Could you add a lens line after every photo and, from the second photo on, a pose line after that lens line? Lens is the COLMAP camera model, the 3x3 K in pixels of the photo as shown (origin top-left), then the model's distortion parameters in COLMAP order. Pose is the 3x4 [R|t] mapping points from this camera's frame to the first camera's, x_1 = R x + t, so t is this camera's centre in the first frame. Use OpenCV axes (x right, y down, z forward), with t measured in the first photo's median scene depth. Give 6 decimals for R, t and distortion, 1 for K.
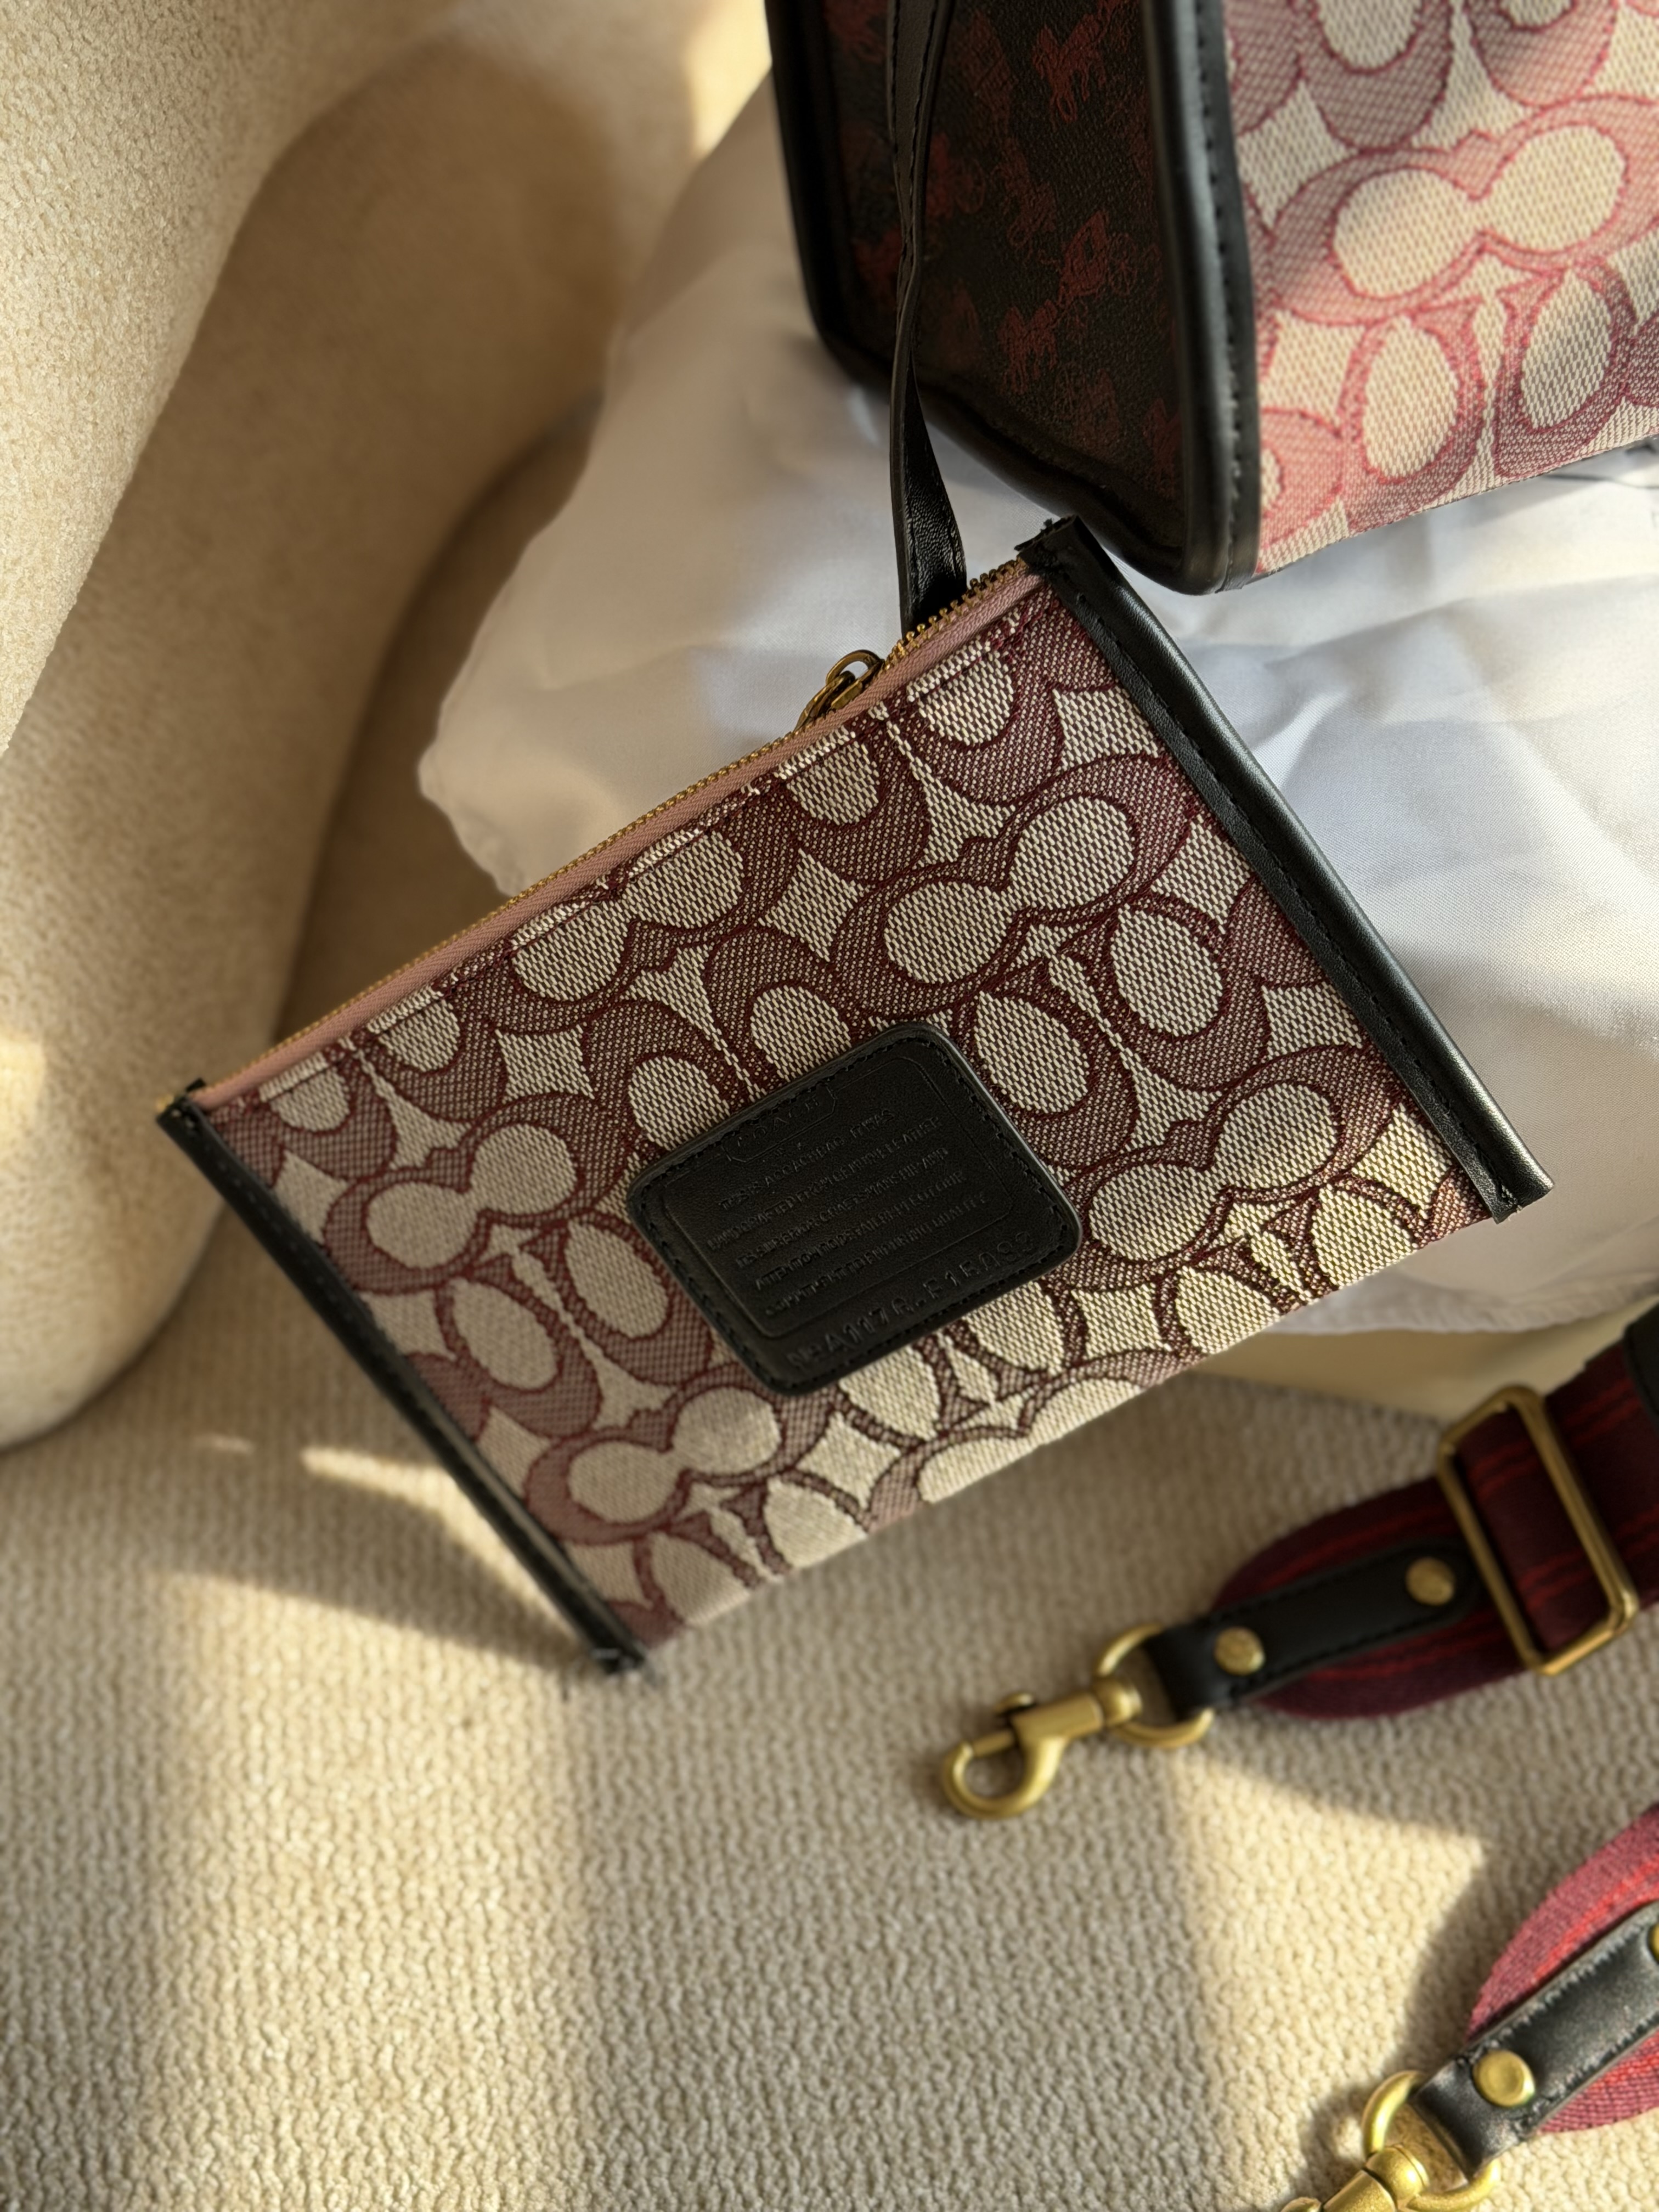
lens RADIAL K [[3443.0, 0, 843.7], [0, 3443.0, 1114.9], [0, 0, 1]] dist [0.130916, 0.000000]
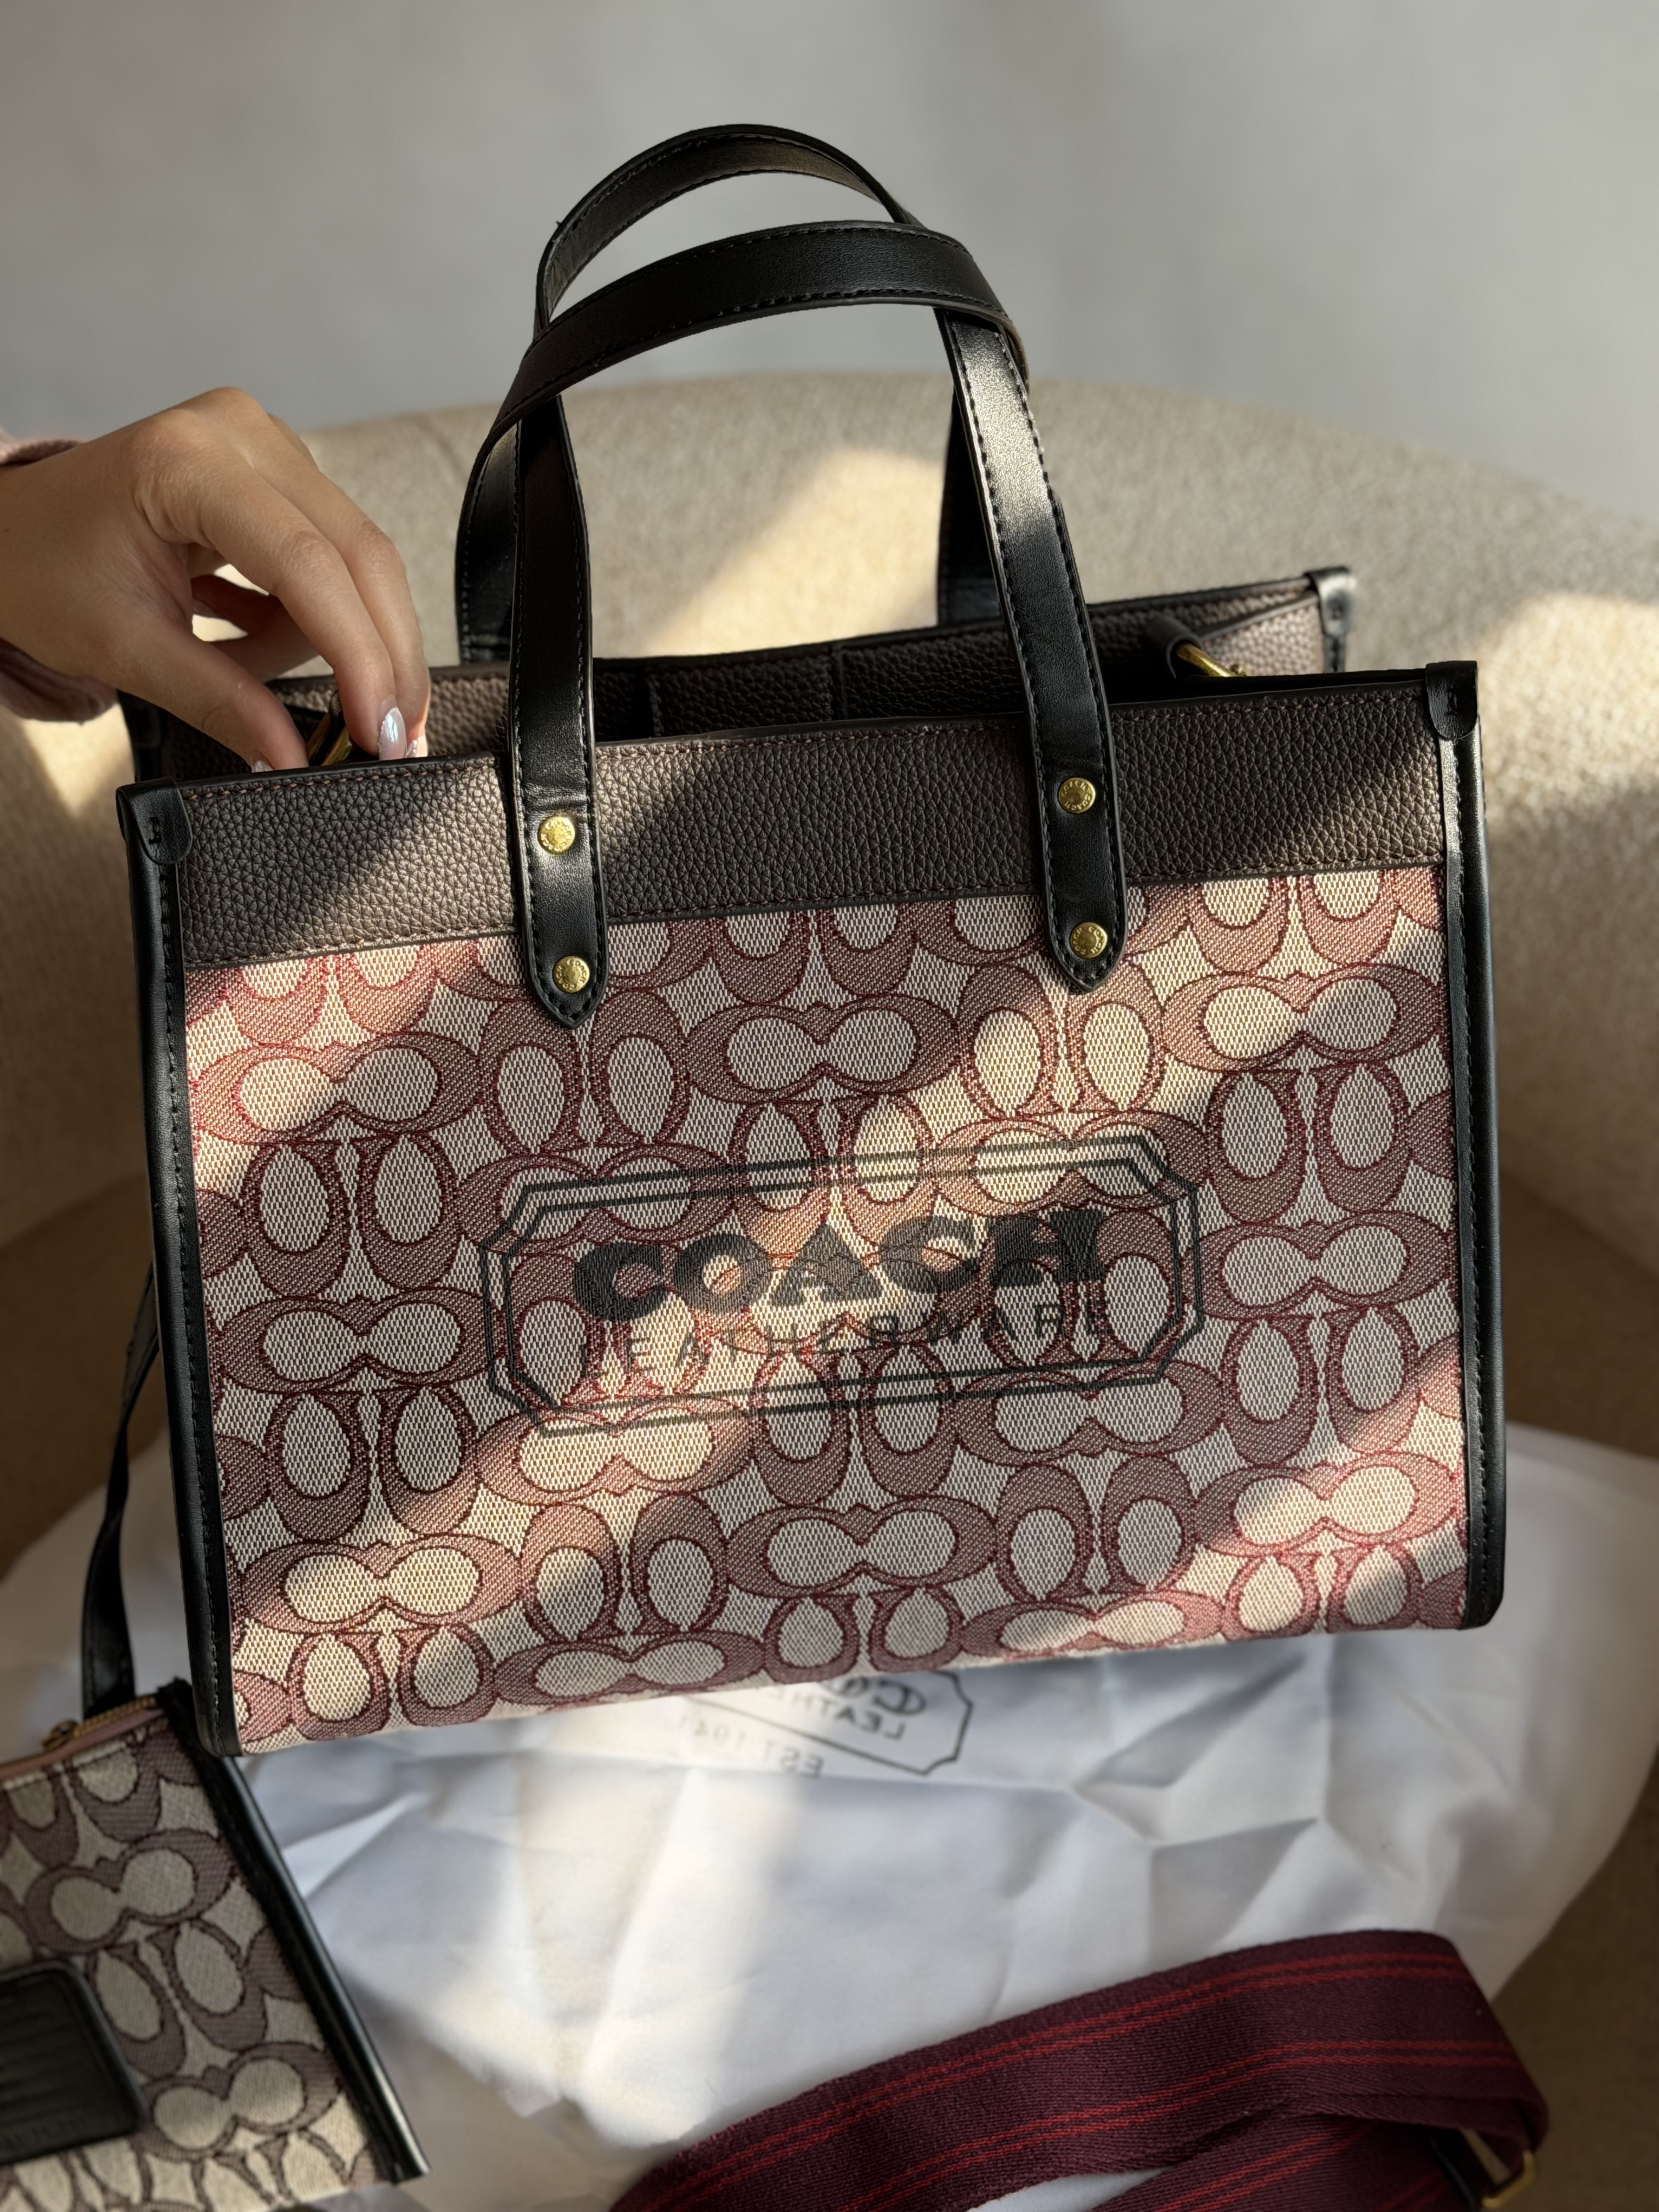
lens RADIAL K [[3443.0, 0, 789.3], [0, 3443.0, 1080.4], [0, 0, 1]] dist [0.130916, 0.000000]
pose [[0.954300, 0.202729, -0.219575, 0.589944], [-0.230187, 0.967199, -0.107424, -0.311763], [0.190595, 0.153058, 0.969663, -0.515546]]
